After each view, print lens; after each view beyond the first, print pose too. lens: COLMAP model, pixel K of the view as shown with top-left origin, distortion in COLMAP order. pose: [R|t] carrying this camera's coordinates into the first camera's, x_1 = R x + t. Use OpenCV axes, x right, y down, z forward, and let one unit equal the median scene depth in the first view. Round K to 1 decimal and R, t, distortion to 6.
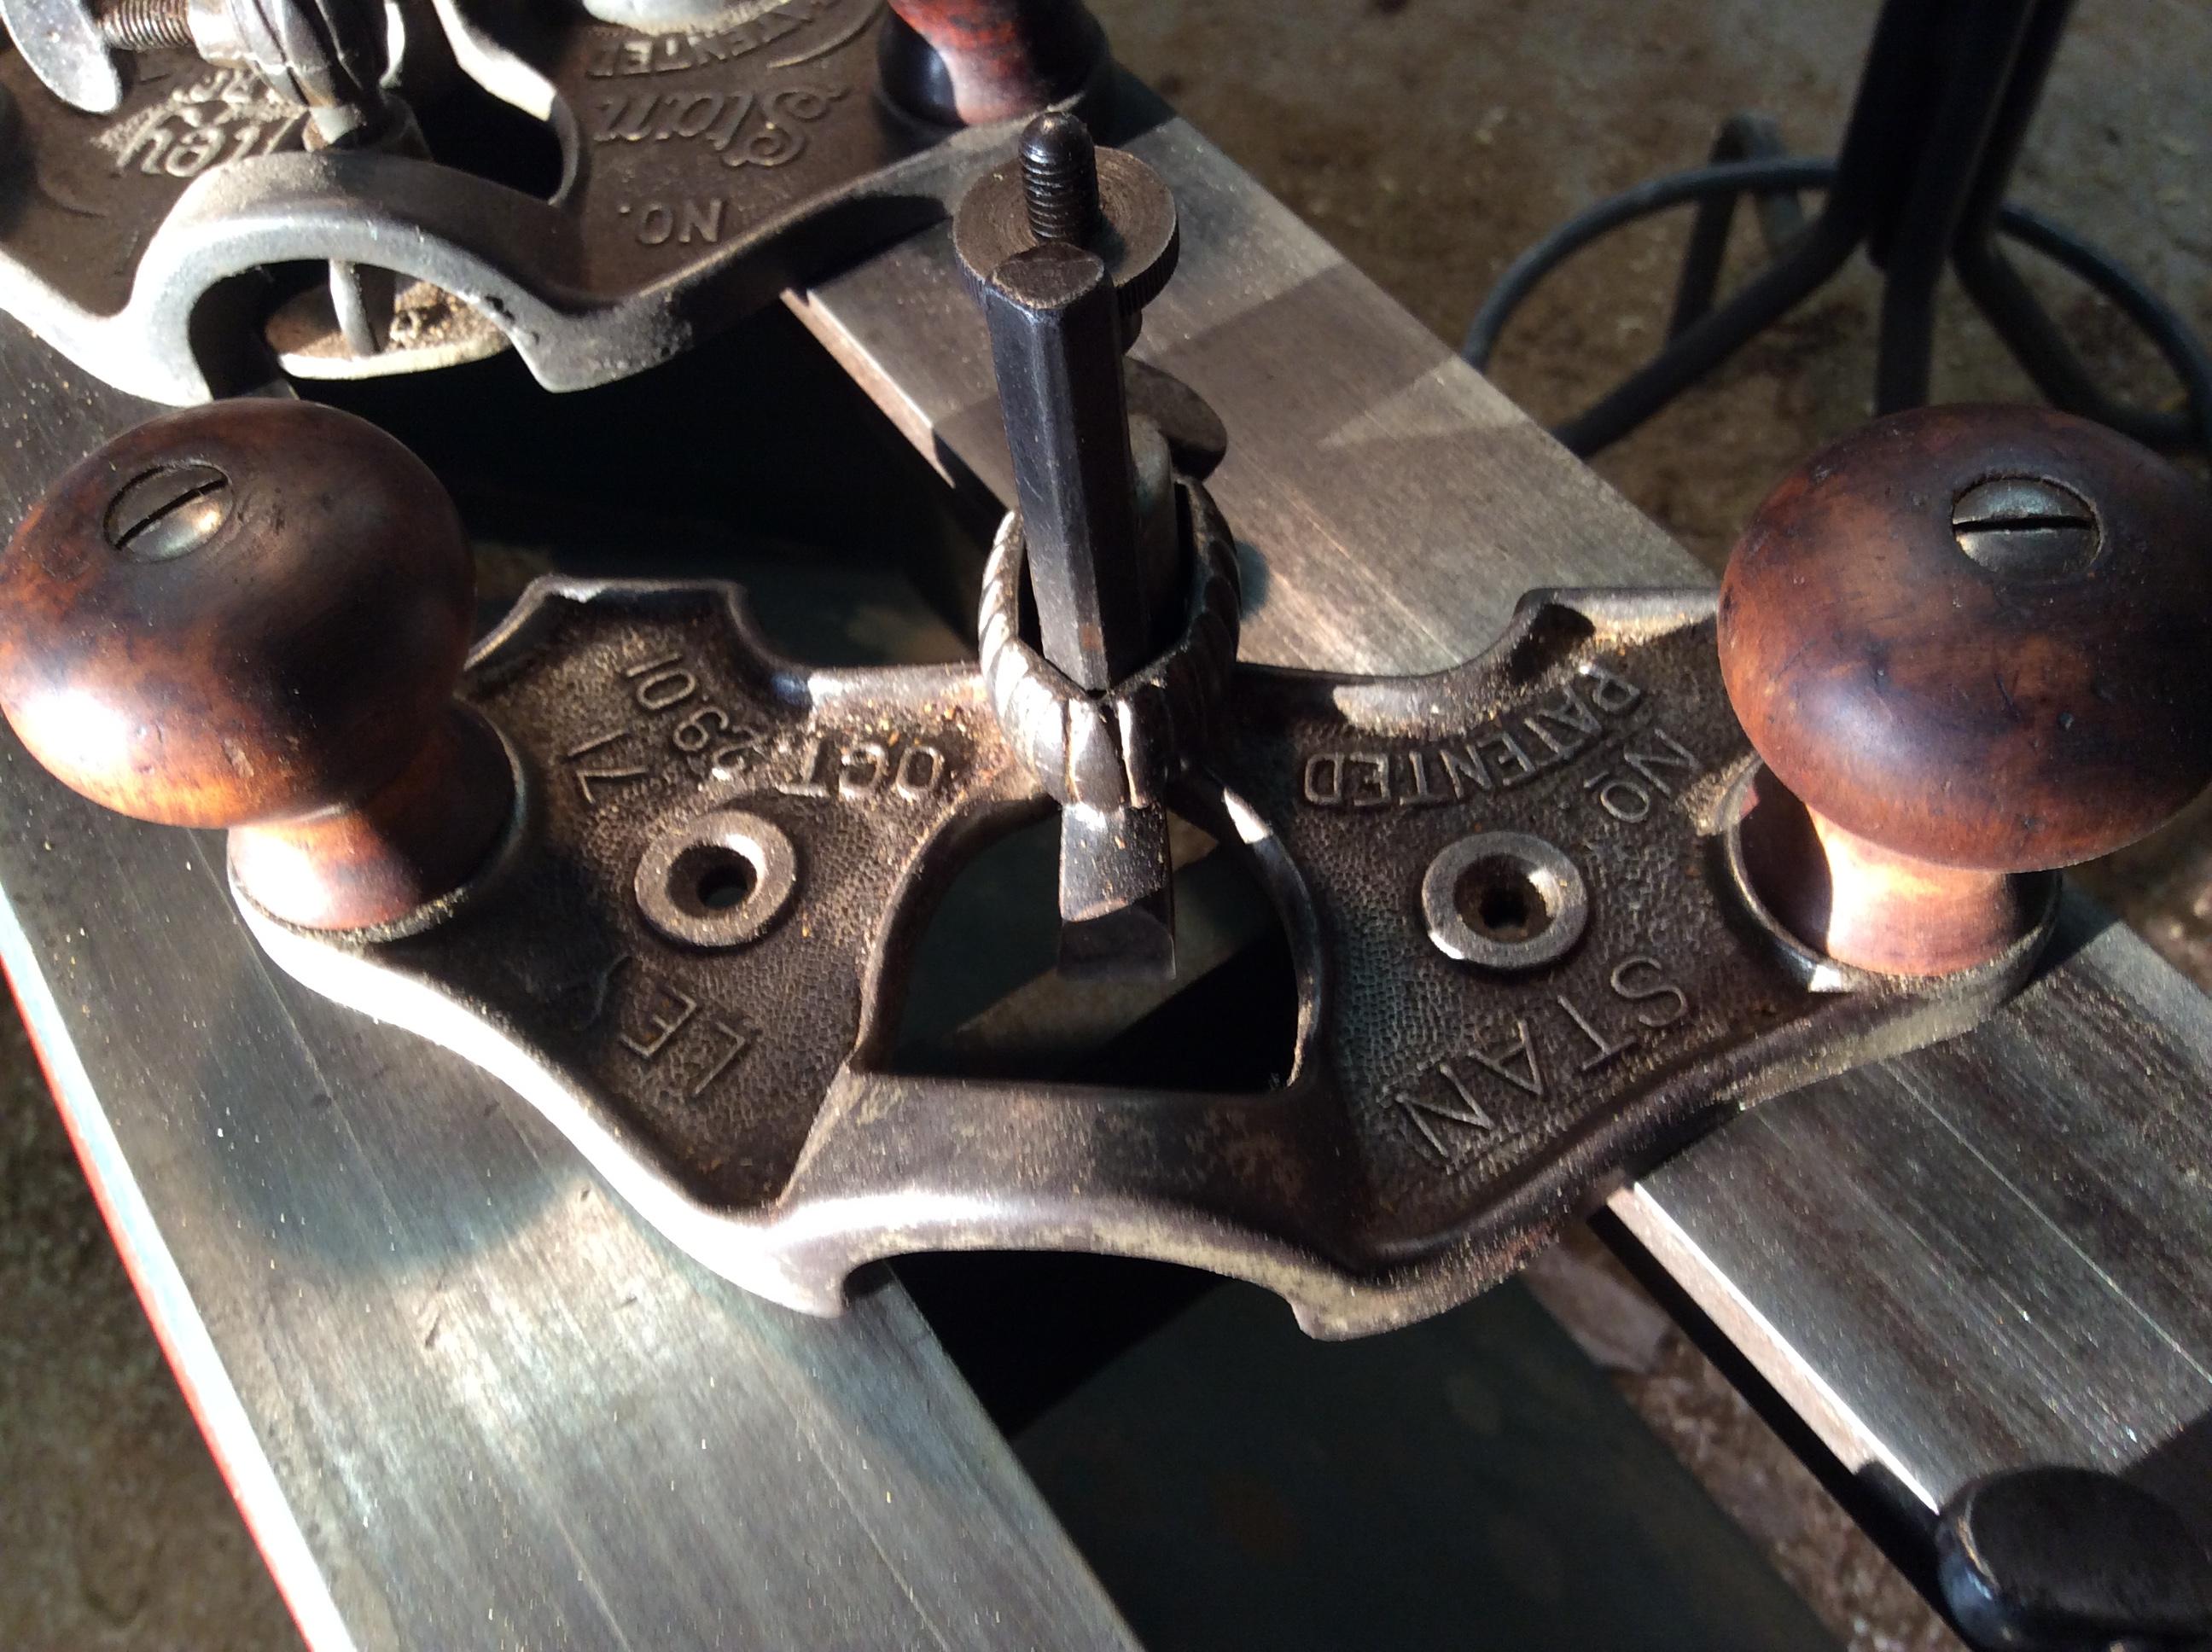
lens RADIAL K [[2081.8, 0, 1171.0], [0, 2081.8, 826.9], [0, 0, 1]] dist [0.176318, -0.396370]
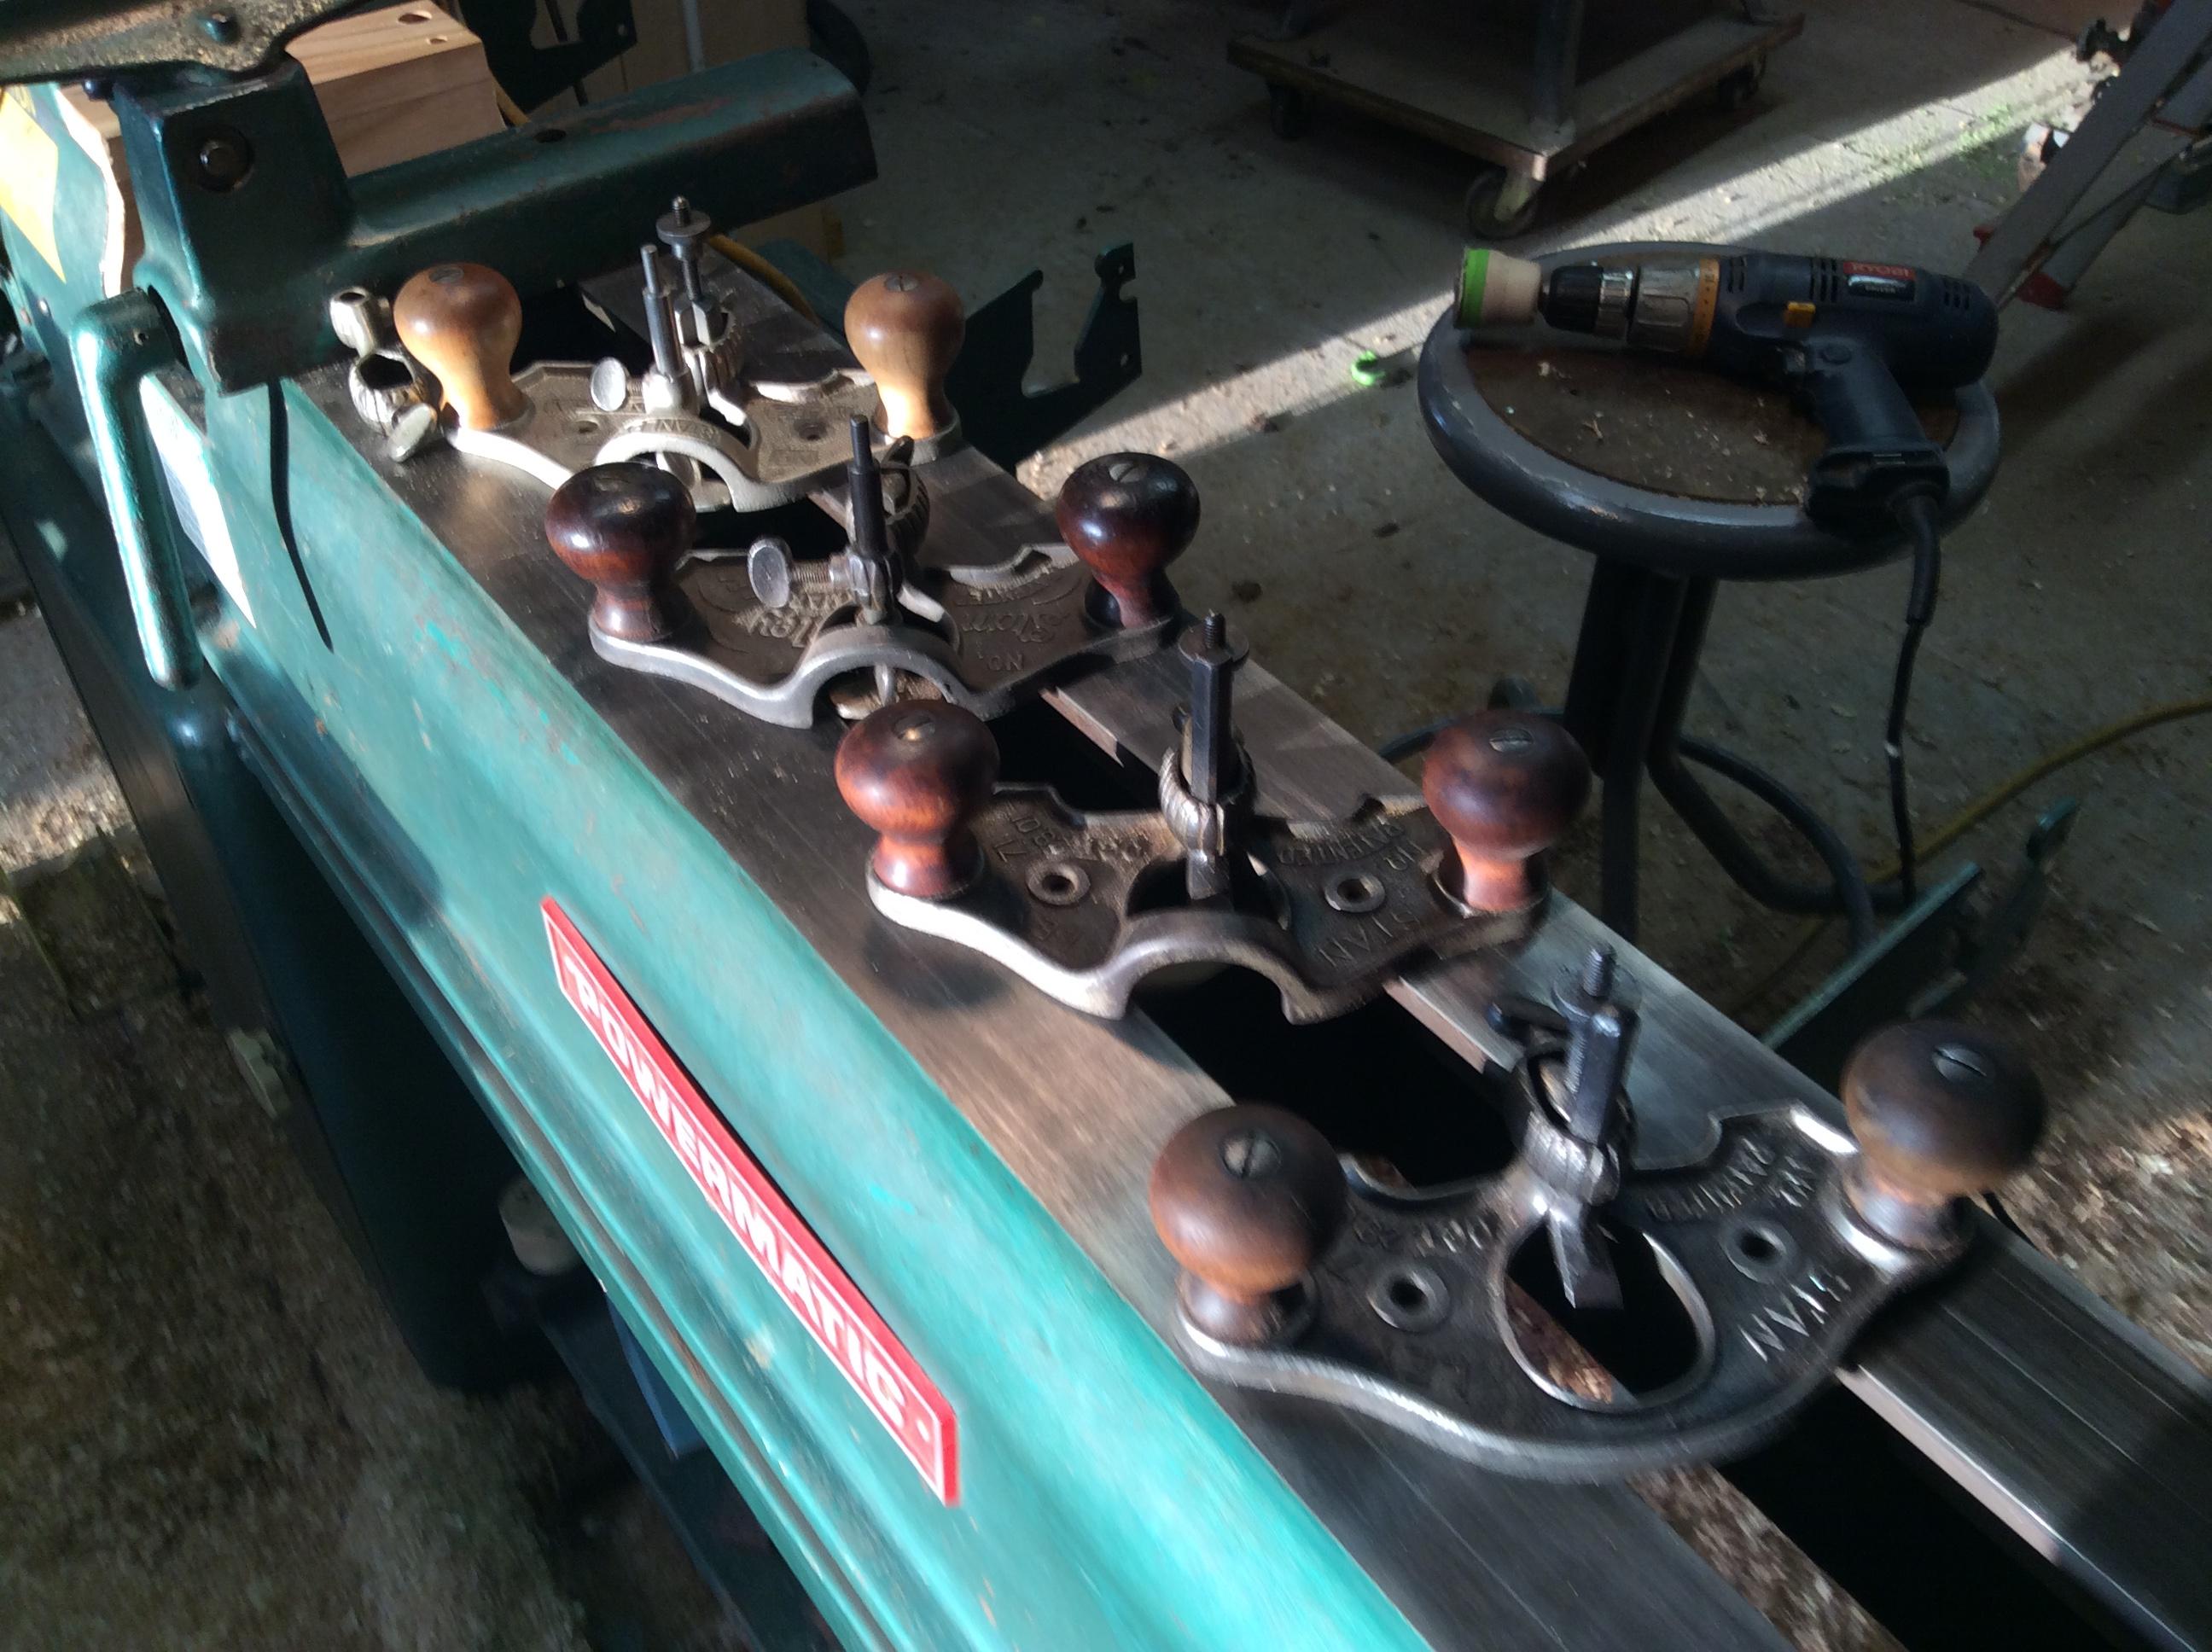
lens RADIAL K [[2081.8, 0, 1171.0], [0, 2081.8, 826.9], [0, 0, 1]] dist [0.176318, -0.396370]
pose [[0.996939, 0.023399, 0.074595, -0.208514], [-0.003495, 0.966545, -0.256474, 0.480398], [-0.078100, 0.255429, 0.963668, -1.192395]]
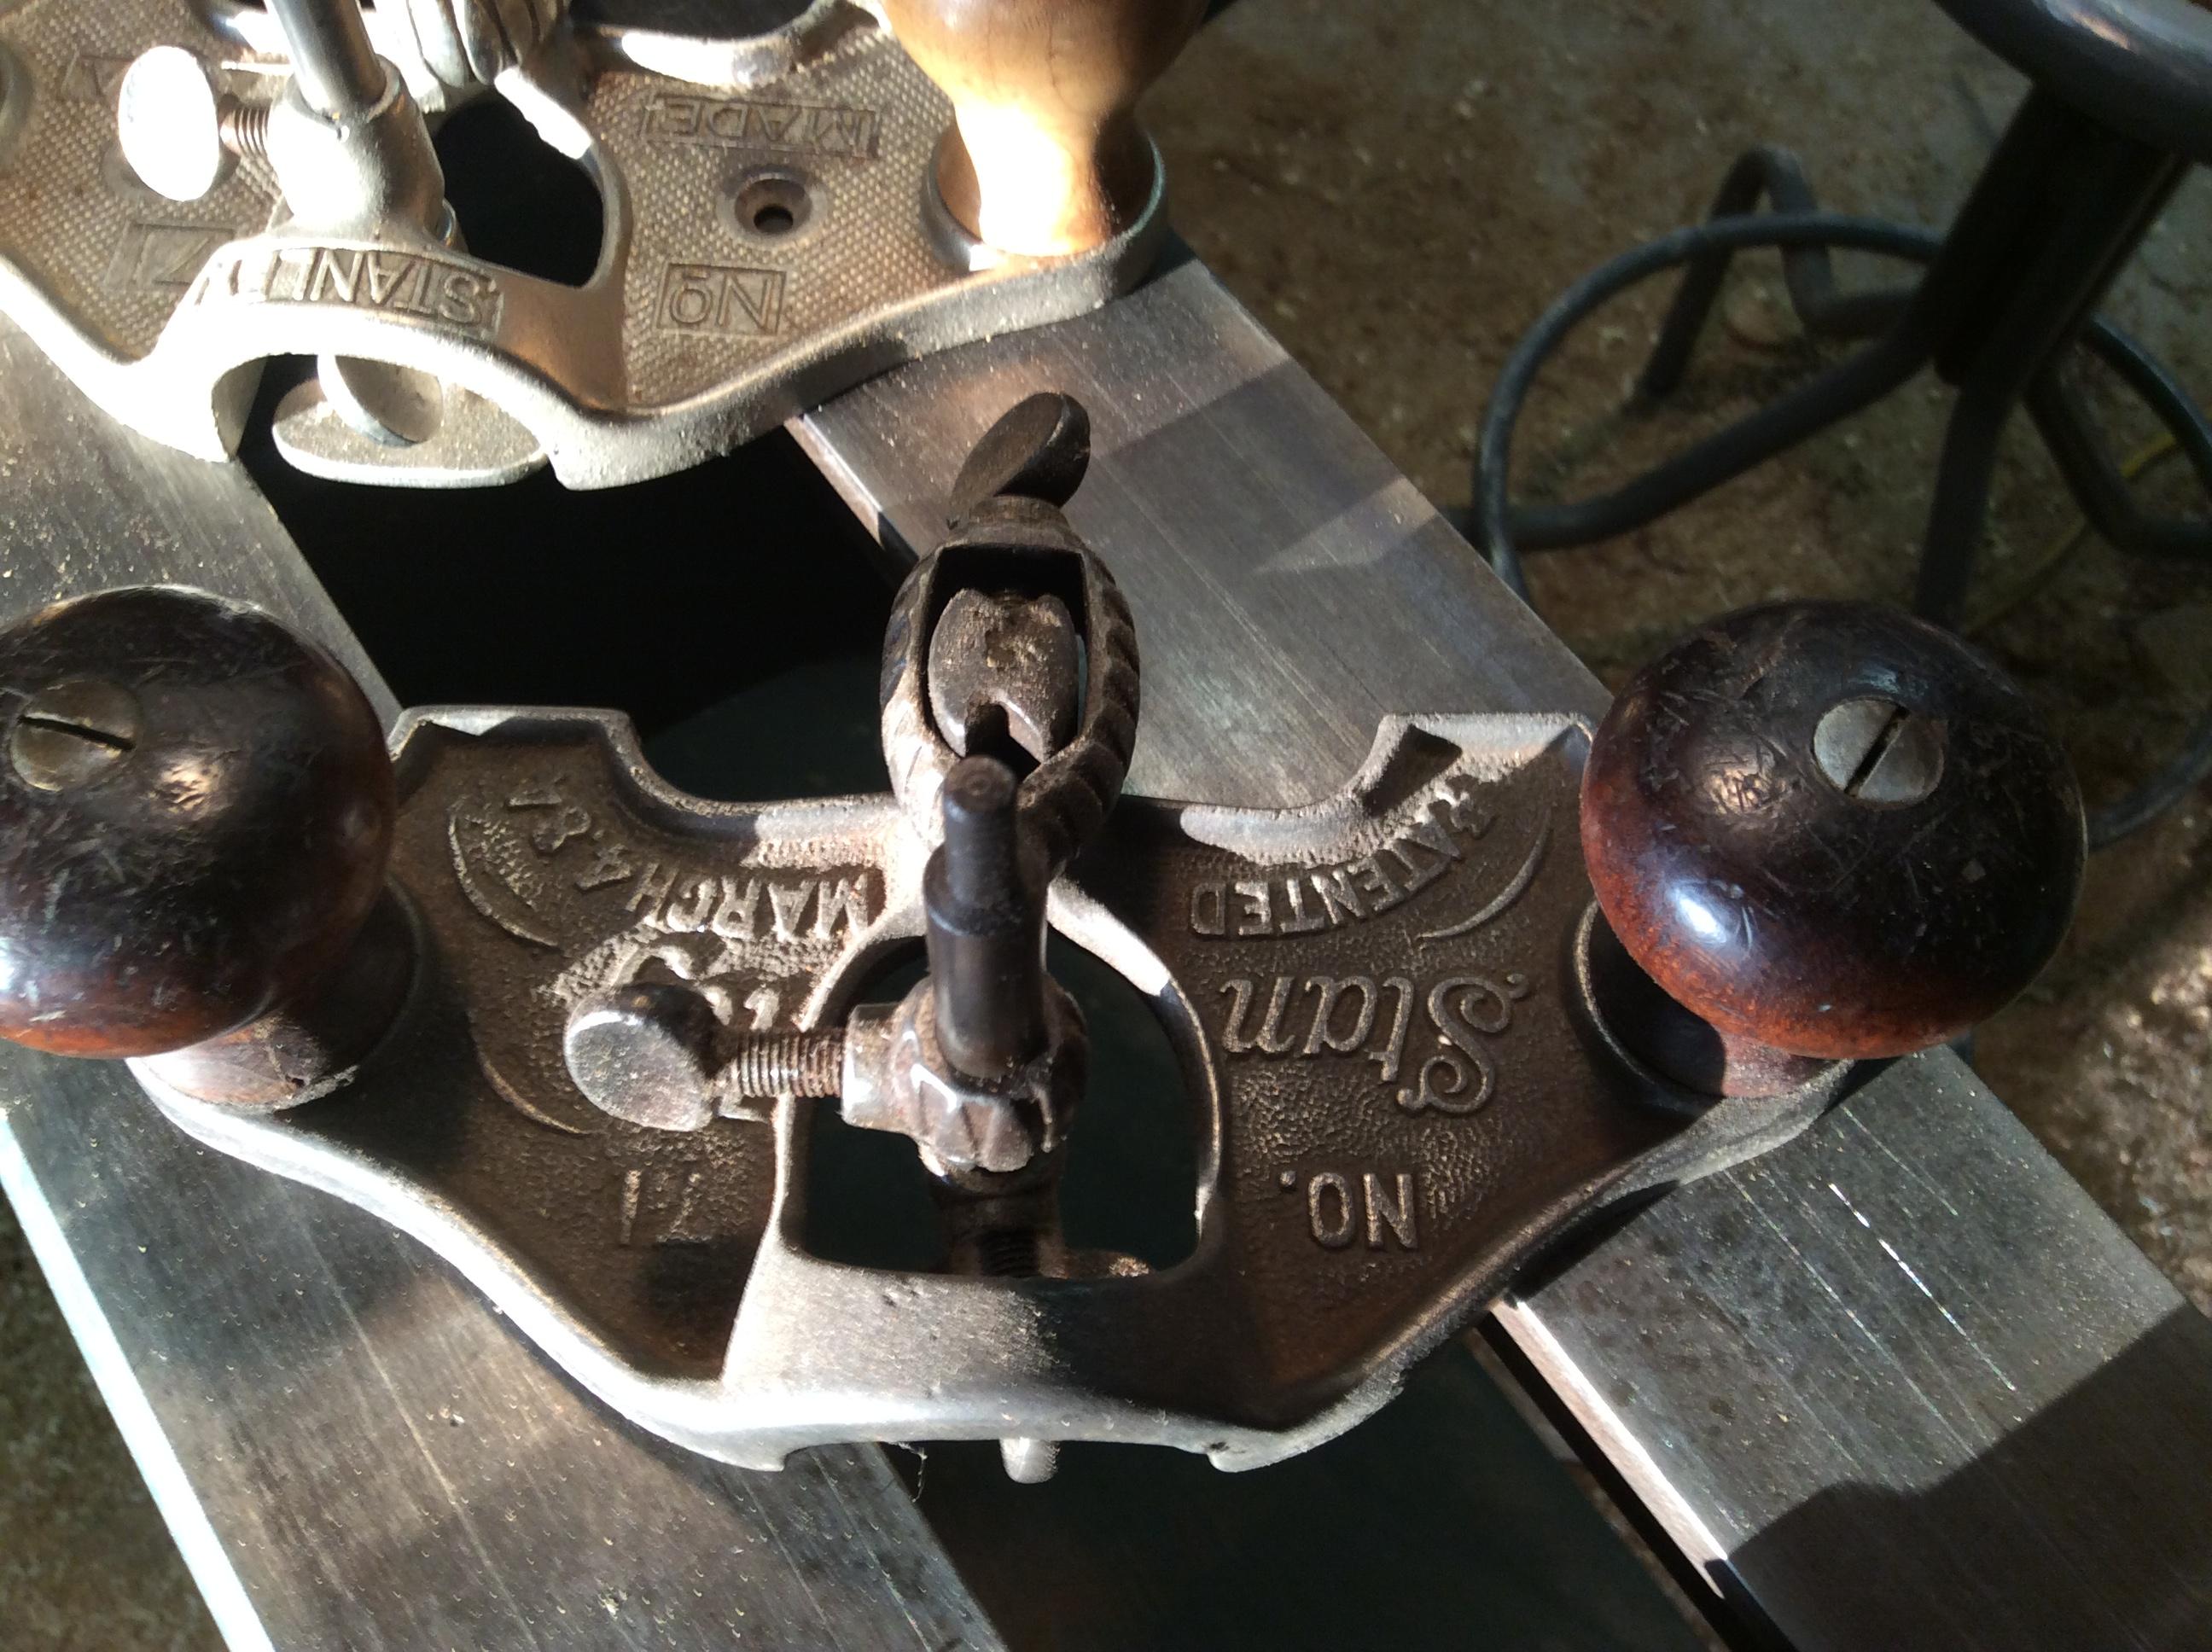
lens RADIAL K [[2078.0, 0, 1165.7], [0, 2078.0, 824.6], [0, 0, 1]] dist [0.133686, -0.271791]
pose [[0.994579, 0.039527, 0.096182, -0.371552], [-0.048067, 0.994946, 0.088157, -0.475054], [-0.092211, -0.092302, 0.991452, 0.235432]]
